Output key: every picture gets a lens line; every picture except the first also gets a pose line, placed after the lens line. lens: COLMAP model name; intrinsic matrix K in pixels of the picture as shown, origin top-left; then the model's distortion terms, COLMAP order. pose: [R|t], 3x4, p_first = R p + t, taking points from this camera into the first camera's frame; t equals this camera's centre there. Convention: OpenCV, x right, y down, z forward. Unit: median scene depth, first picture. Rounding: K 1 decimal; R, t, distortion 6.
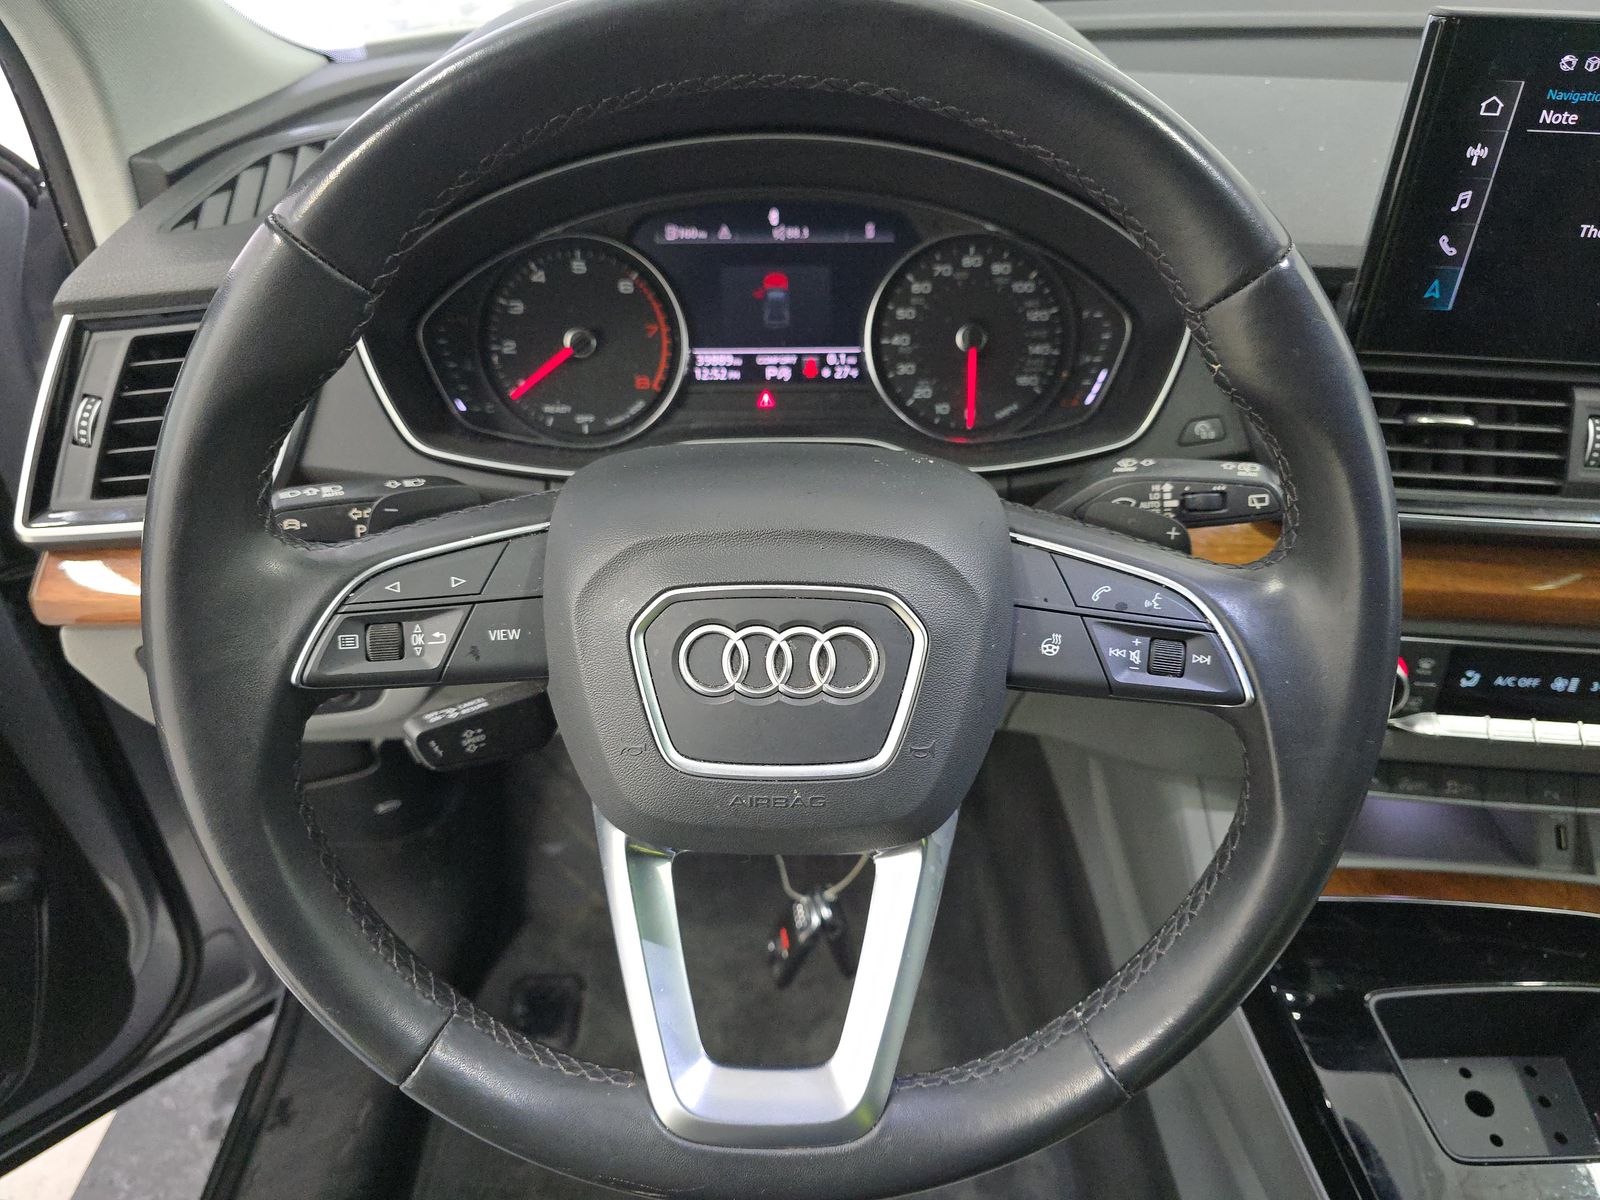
lens RADIAL K [[1116.8, 0, 800.0], [0, 1116.8, 600.0], [0, 0, 1]] dist [0.046783, -0.041231]
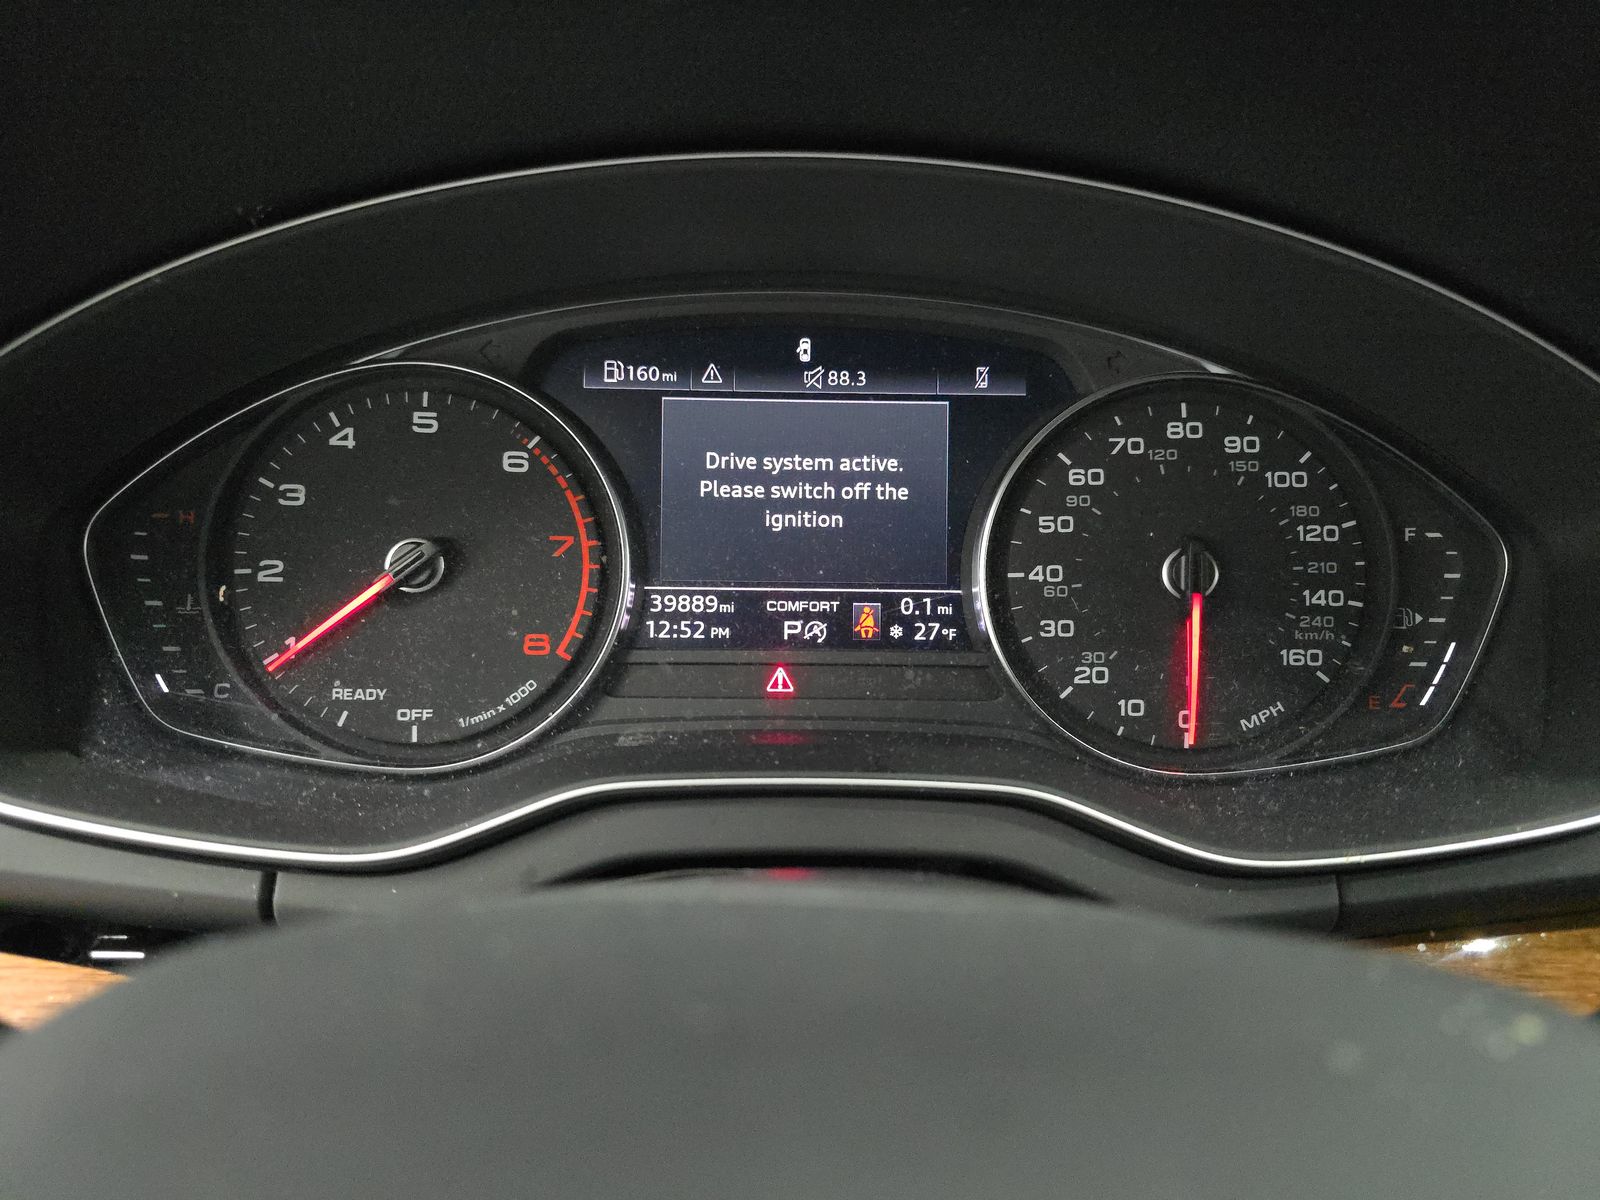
lens RADIAL K [[1094.0, 0, 800.0], [0, 1094.0, 600.0], [0, 0, 1]] dist [0.077486, -0.076965]
pose [[0.999707, 0.021619, -0.010844, -0.017269], [-0.023465, 0.975616, -0.218224, -0.109035], [0.005862, 0.218415, 0.975838, 0.516715]]
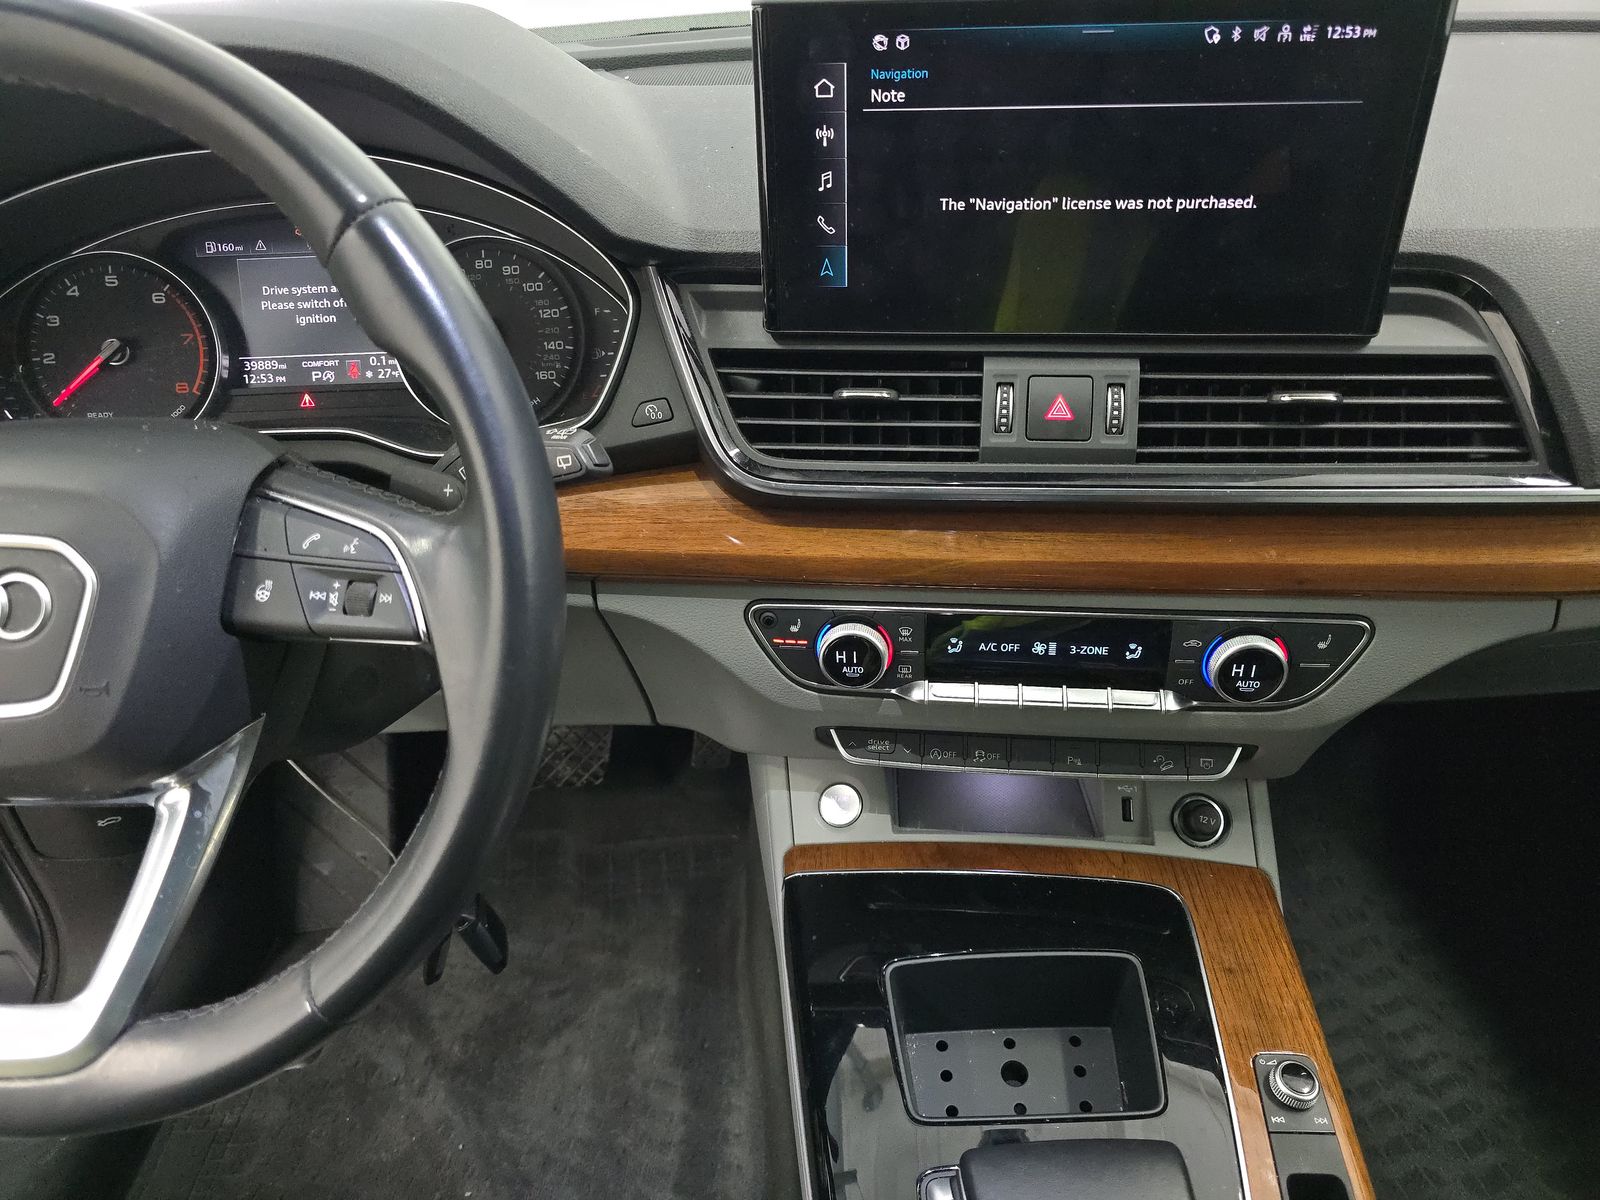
lens RADIAL K [[1094.0, 0, 800.0], [0, 1094.0, 600.0], [0, 0, 1]] dist [0.077486, -0.076965]
pose [[0.998502, -0.026712, -0.047751, 0.492393], [0.024581, 0.998699, -0.044674, 0.068142], [0.048882, 0.043433, 0.997860, -0.010813]]
